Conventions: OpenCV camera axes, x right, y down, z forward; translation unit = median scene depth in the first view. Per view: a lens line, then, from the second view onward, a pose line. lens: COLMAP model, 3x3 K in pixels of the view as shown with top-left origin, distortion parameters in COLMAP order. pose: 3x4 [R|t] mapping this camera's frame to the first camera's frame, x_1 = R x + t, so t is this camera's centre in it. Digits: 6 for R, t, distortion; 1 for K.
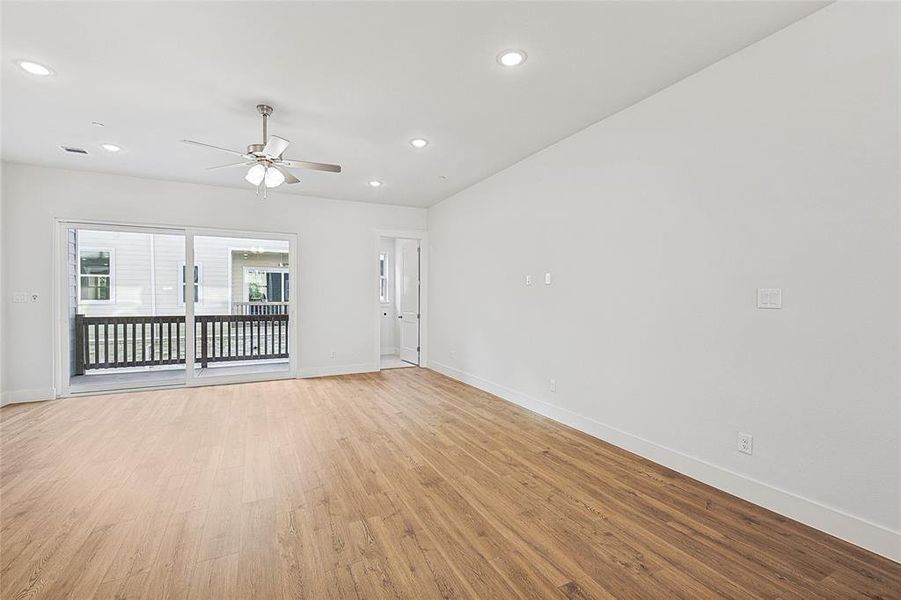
lens RADIAL K [[397.6, 0, 451.9], [0, 397.6, 298.5], [0, 0, 1]] dist [0.006262, -0.000768]
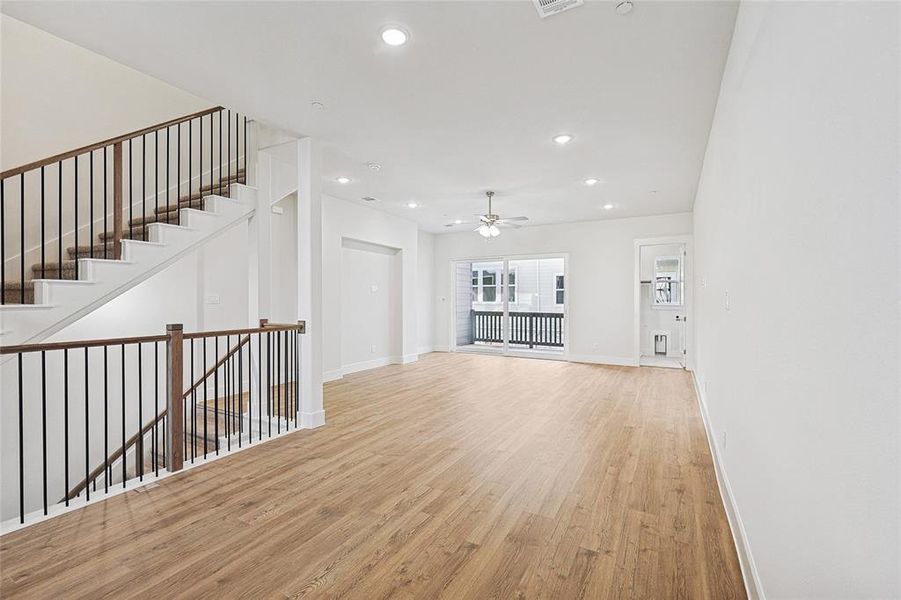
lens RADIAL K [[397.6, 0, 452.2], [0, 397.6, 300.8], [0, 0, 1]] dist [0.006262, -0.000768]
pose [[0.567704, 0.003659, -0.823225, 0.702540], [-0.006426, 0.999979, 0.000013, 0.002910], [0.823208, 0.005282, 0.567716, -0.108367]]
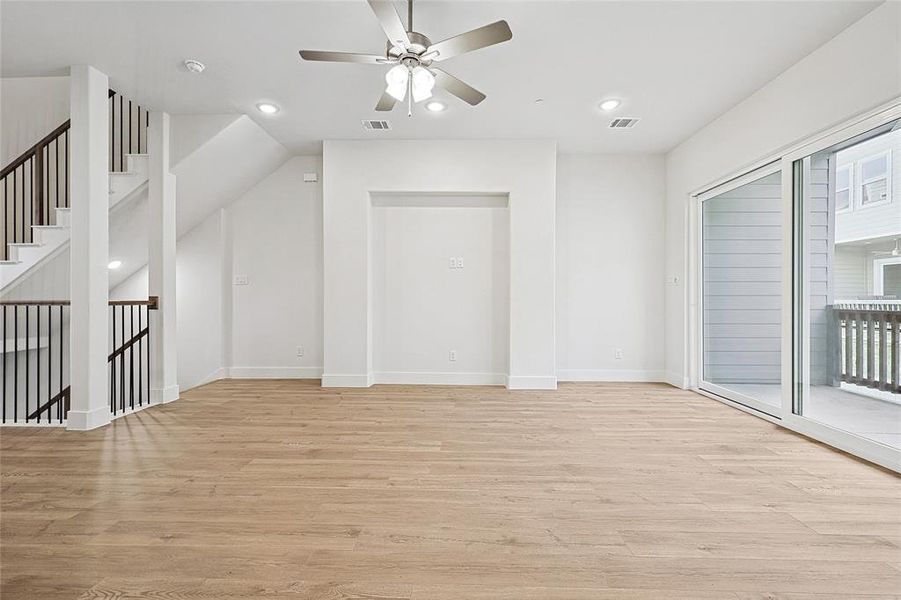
lens RADIAL K [[397.6, 0, 451.4], [0, 397.6, 300.5], [0, 0, 1]] dist [0.006262, -0.000768]
pose [[-0.471969, 0.001900, -0.881613, 0.085537], [-0.007128, 0.999957, 0.005971, 0.051421], [0.881586, 0.009102, -0.471935, 1.103206]]
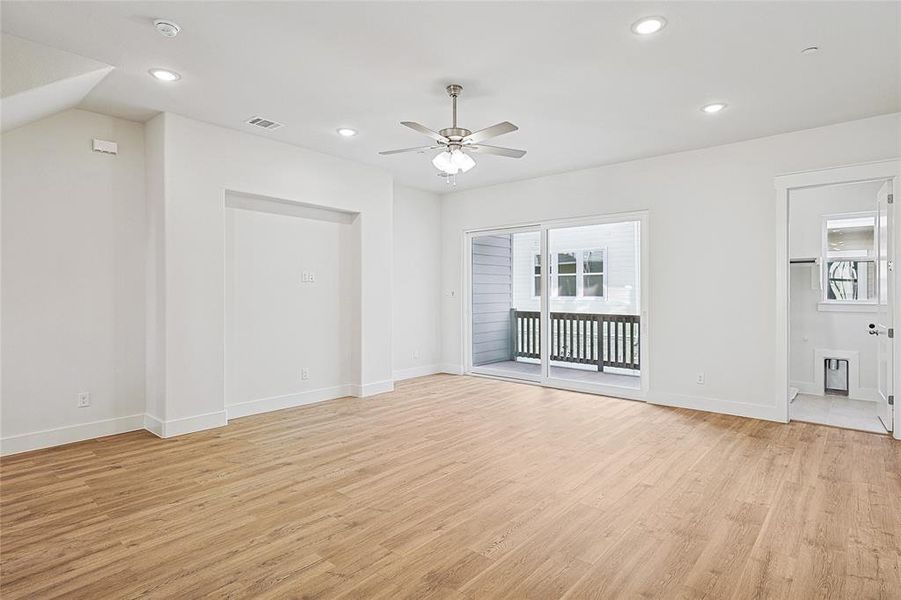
lens RADIAL K [[474.7, 0, 452.4], [0, 474.7, 293.0], [0, 0, 1]] dist [0.002046, 0.002599]
pose [[0.388375, -0.000327, -0.921502, 0.424176], [-0.004662, 0.999986, -0.002320, -0.002067], [0.921490, 0.005197, 0.388368, 0.452076]]
